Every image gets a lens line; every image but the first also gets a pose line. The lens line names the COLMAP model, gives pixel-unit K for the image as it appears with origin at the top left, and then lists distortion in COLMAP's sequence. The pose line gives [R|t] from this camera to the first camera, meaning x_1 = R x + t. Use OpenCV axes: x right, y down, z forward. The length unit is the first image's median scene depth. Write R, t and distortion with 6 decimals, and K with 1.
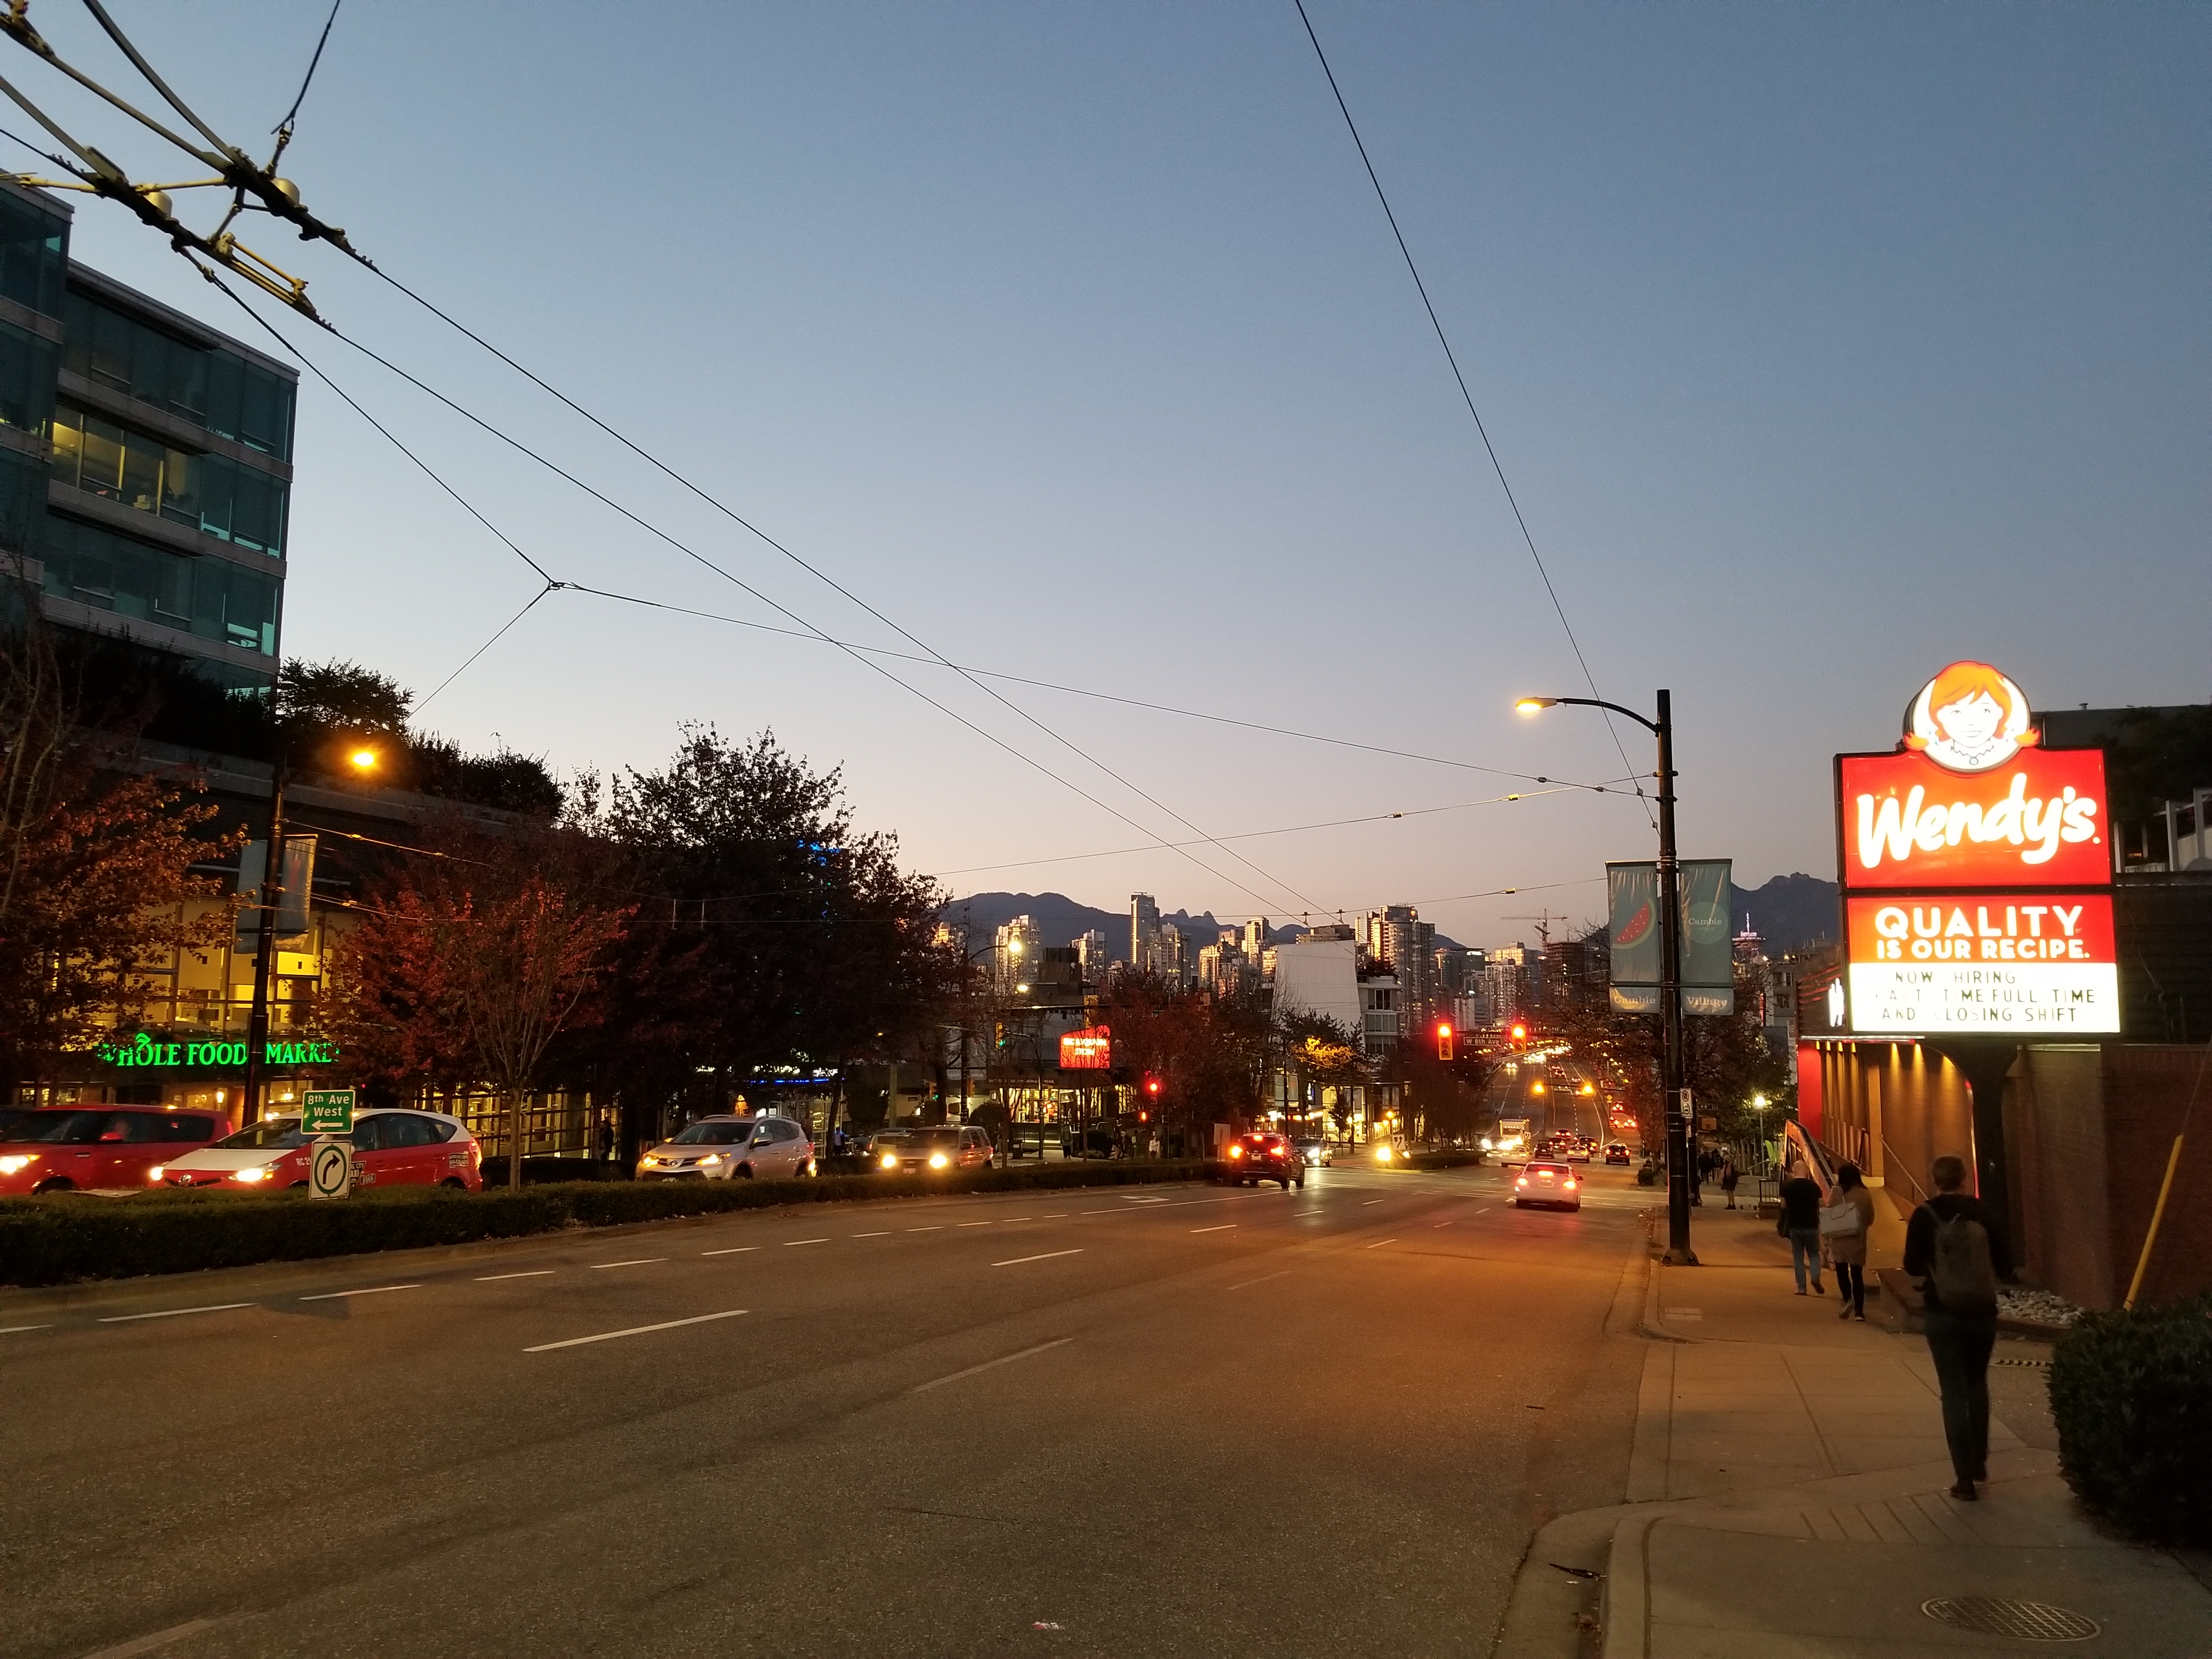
lens RADIAL K [[1702.1, 0, 1097.8], [0, 1702.1, 820.1], [0, 0, 1]] dist [0.017165, -0.000705]
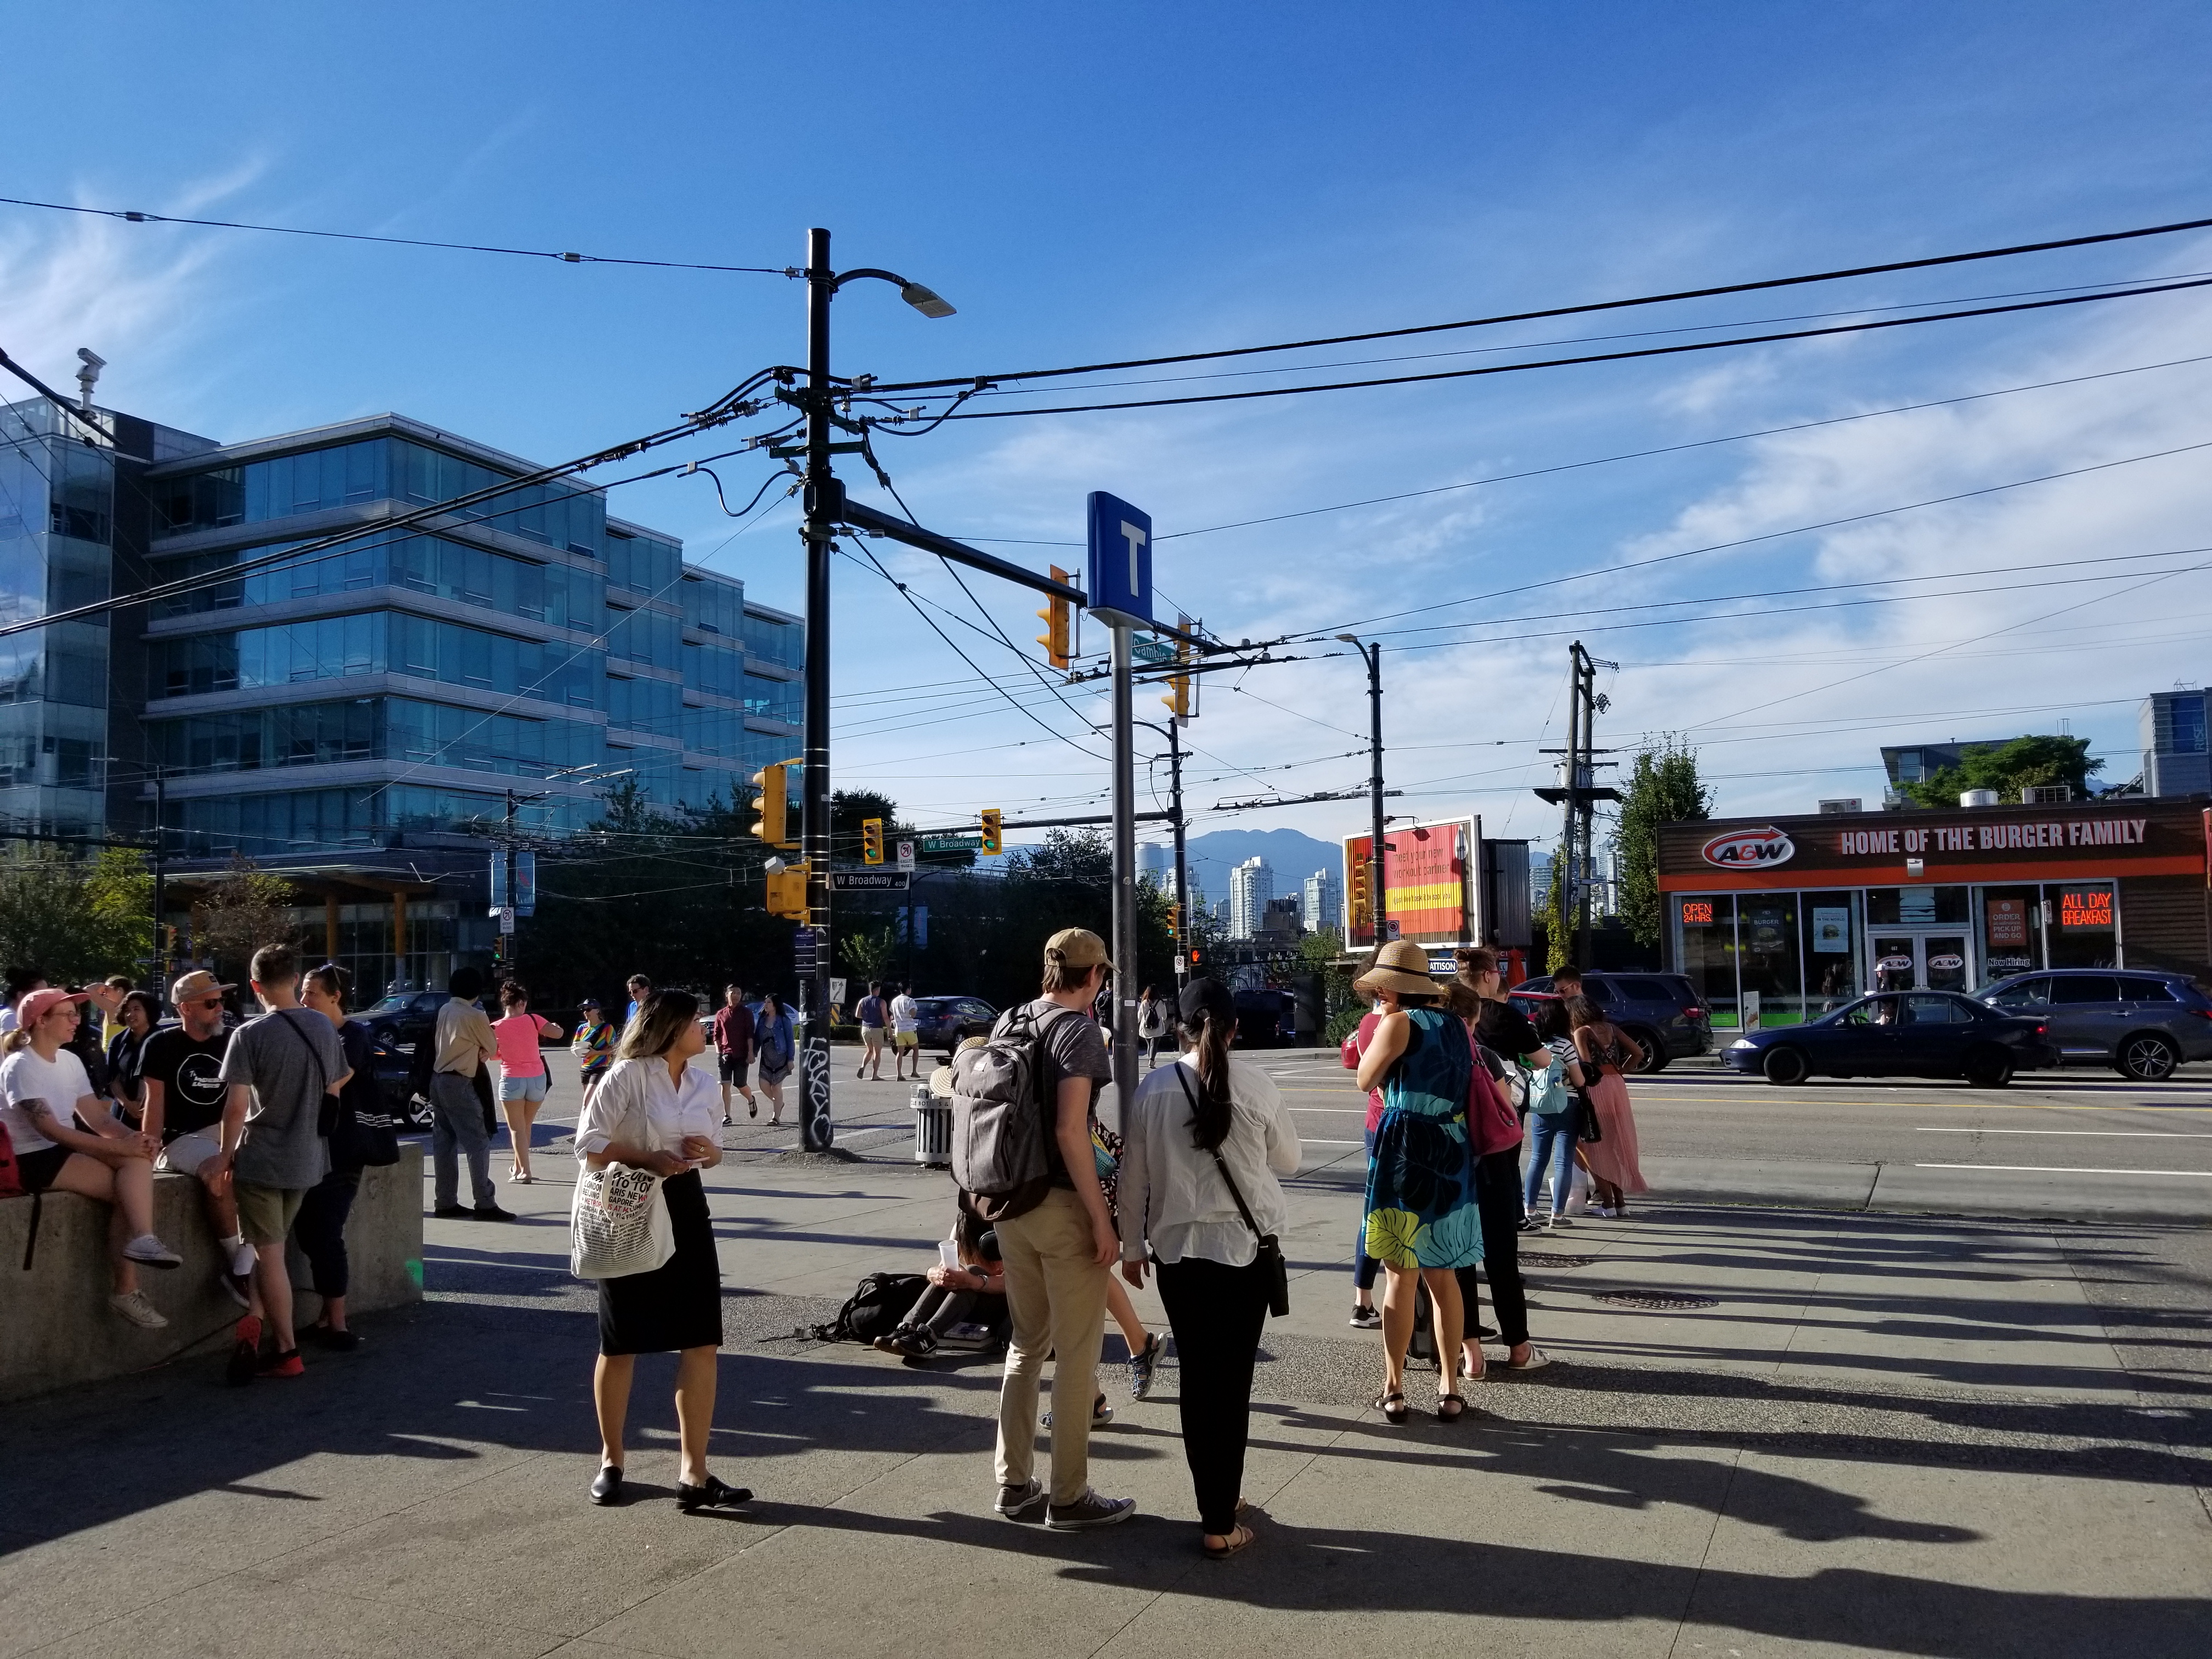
lens RADIAL K [[1702.1, 0, 1111.5], [0, 1702.1, 841.6], [0, 0, 1]] dist [0.017165, -0.000705]
pose [[0.989911, -0.033941, -0.137564, 0.029380], [0.040921, 0.997997, 0.048236, -0.039439], [0.135651, -0.053379, 0.989318, -0.283783]]
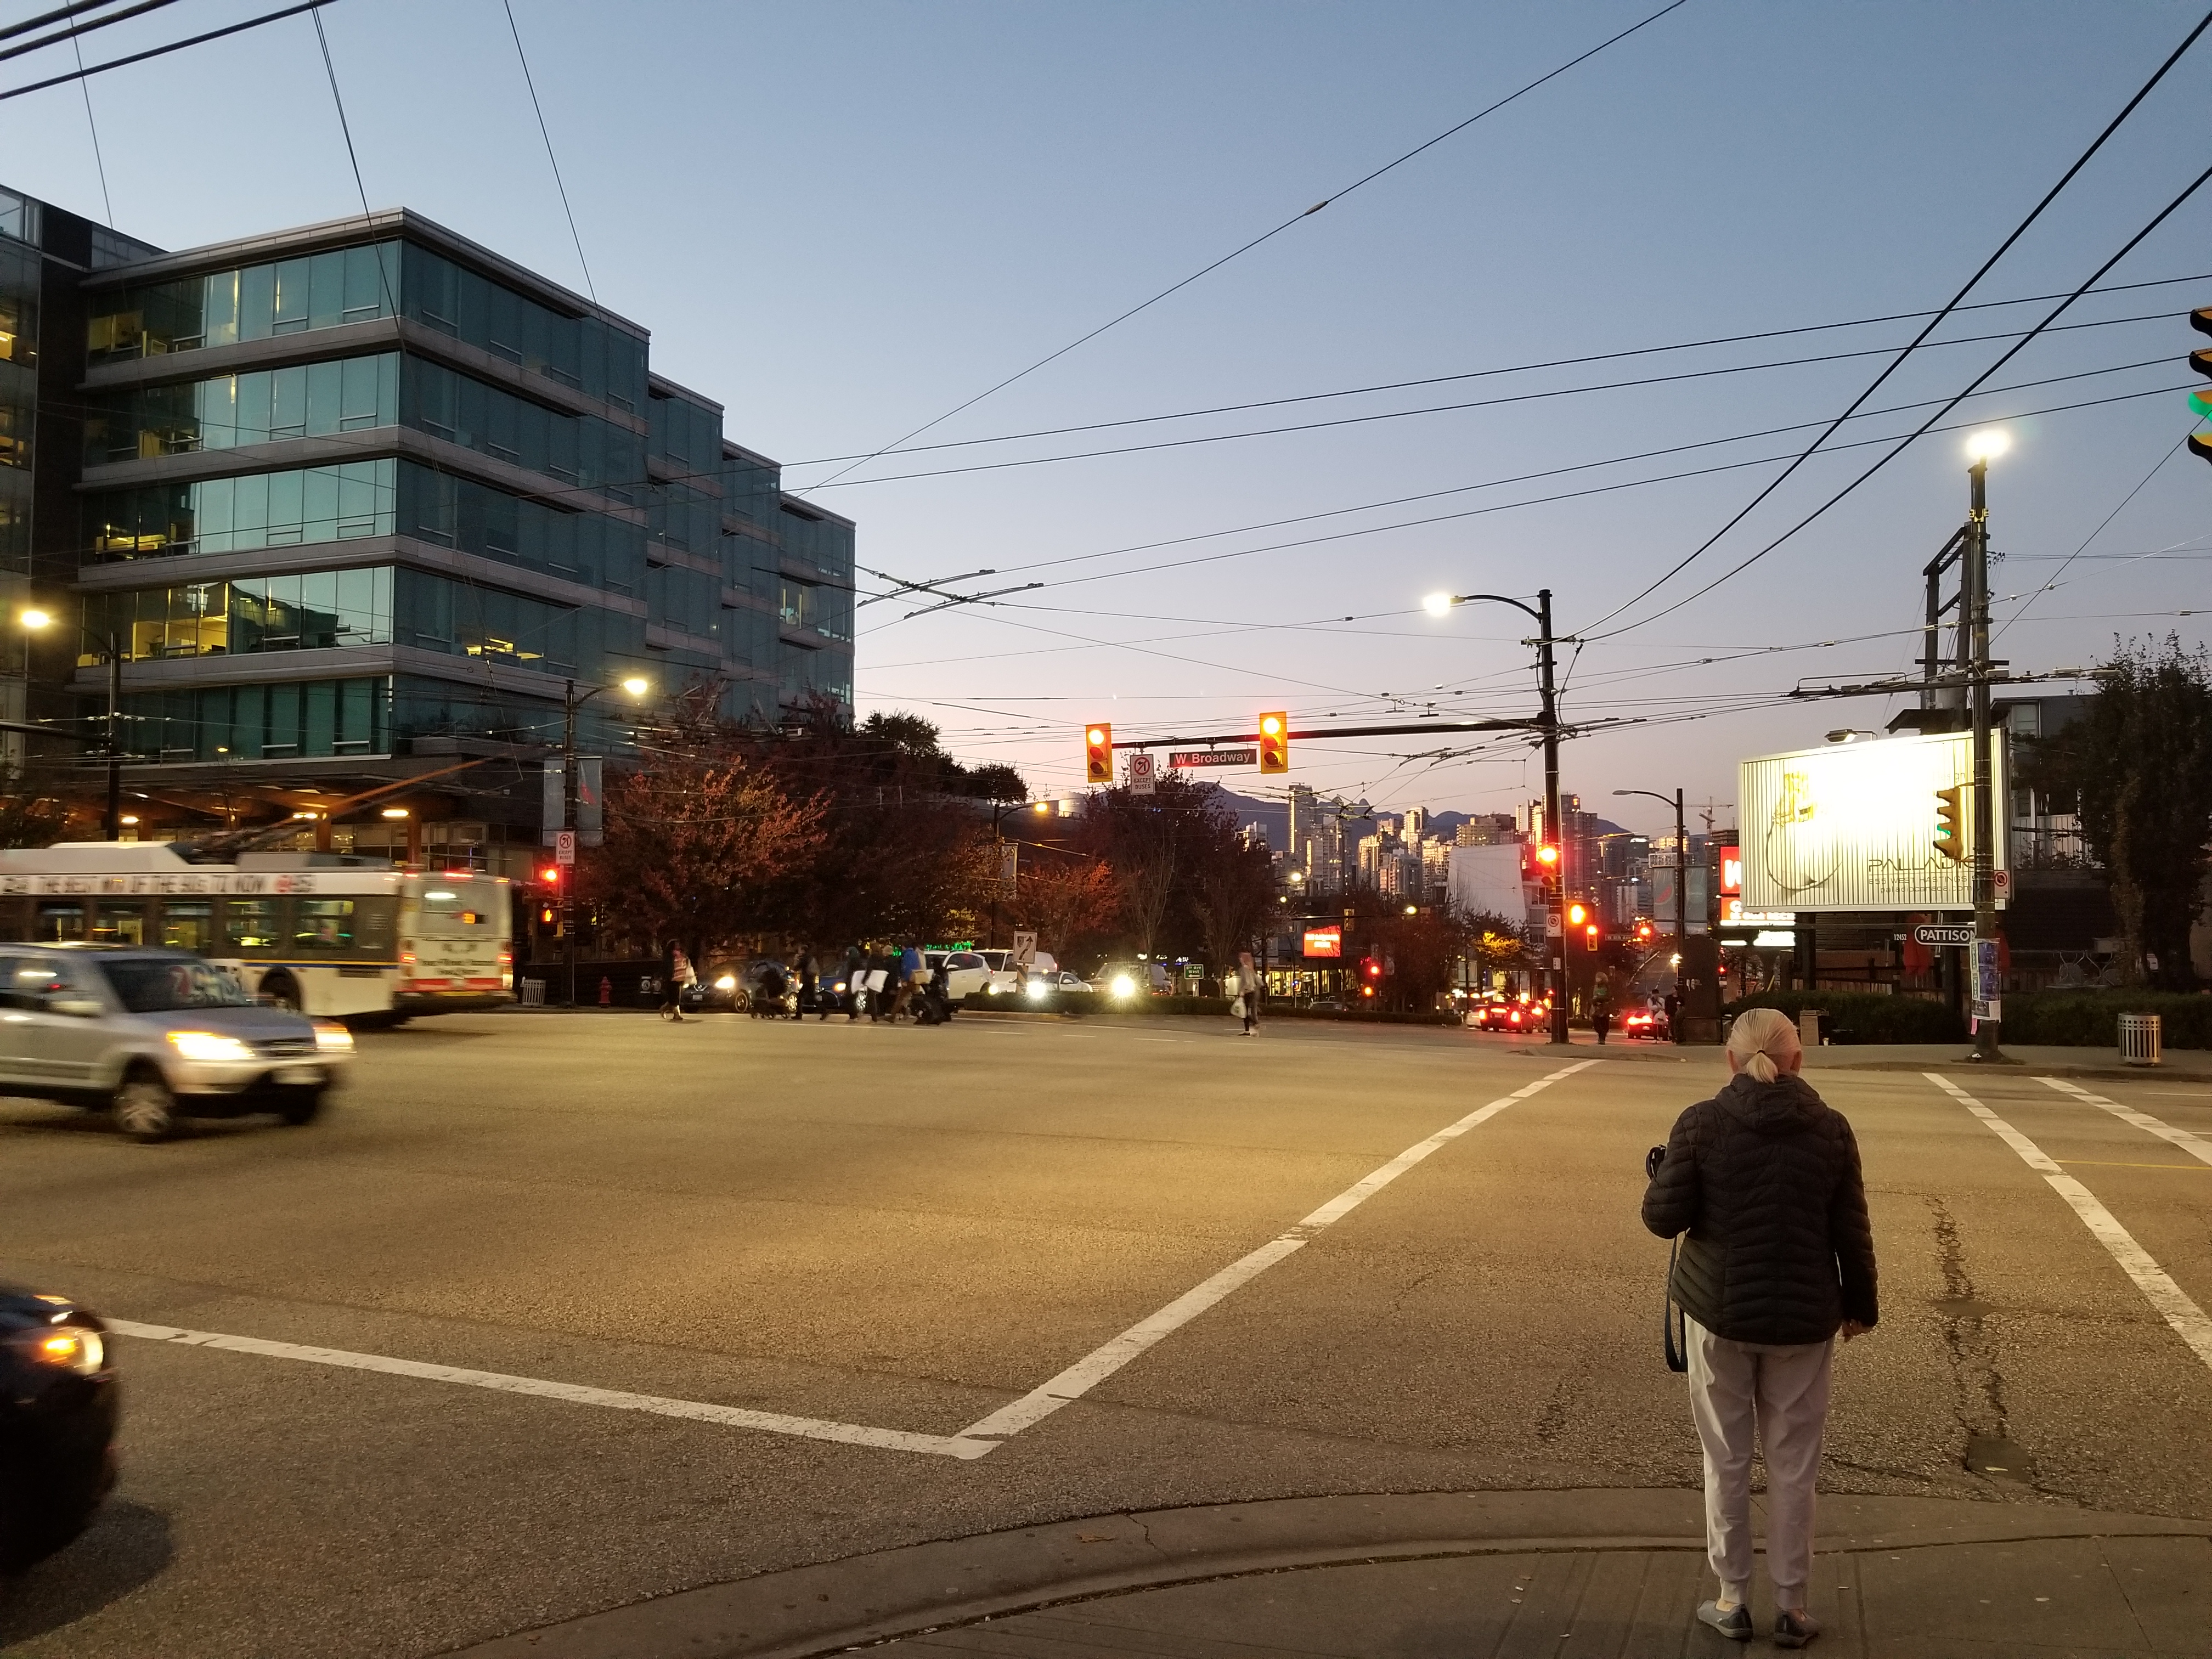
lens RADIAL K [[1702.1, 0, 1103.0], [0, 1702.1, 836.0], [0, 0, 1]] dist [0.017165, -0.000705]
pose [[0.996138, -0.006640, -0.087553, -0.037422], [0.013137, 0.997183, 0.073843, -0.031703], [0.086816, -0.074708, 0.993419, -0.214689]]
